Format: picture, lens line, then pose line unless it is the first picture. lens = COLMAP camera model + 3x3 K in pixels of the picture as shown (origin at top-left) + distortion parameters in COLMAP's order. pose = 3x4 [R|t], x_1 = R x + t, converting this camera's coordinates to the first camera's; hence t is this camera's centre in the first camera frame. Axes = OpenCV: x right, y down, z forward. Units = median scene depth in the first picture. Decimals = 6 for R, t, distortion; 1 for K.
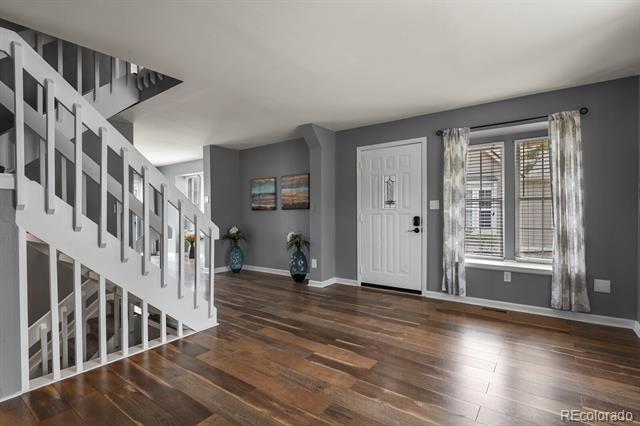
lens RADIAL K [[312.0, 0, 323.1], [0, 312.0, 213.0], [0, 0, 1]] dist [0.005365, -0.004846]
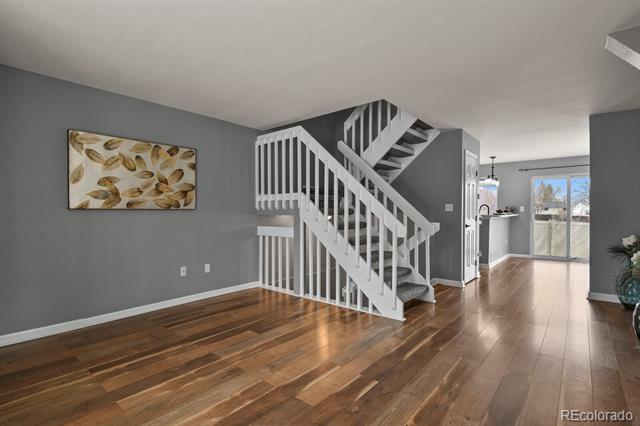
lens RADIAL K [[312.0, 0, 318.8], [0, 312.0, 214.9], [0, 0, 1]] dist [0.005365, -0.004846]
pose [[-0.073445, 0.019194, -0.997115, 0.670826], [-0.005102, 0.999794, 0.019621, -0.008816], [0.997286, 0.006529, -0.073332, 0.767188]]
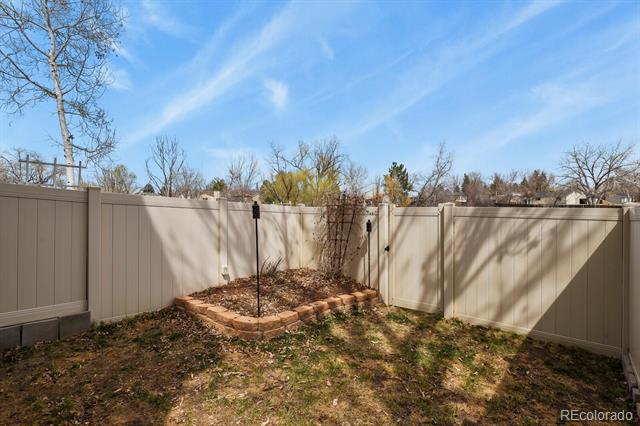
lens RADIAL K [[312.0, 0, 323.6], [0, 312.0, 213.4], [0, 0, 1]] dist [0.005365, -0.004846]
pose [[-0.061538, 0.020719, -0.997890, -1.804002], [0.027036, 0.999452, 0.019084, 0.107296], [0.997738, -0.025805, -0.062065, 2.803402]]
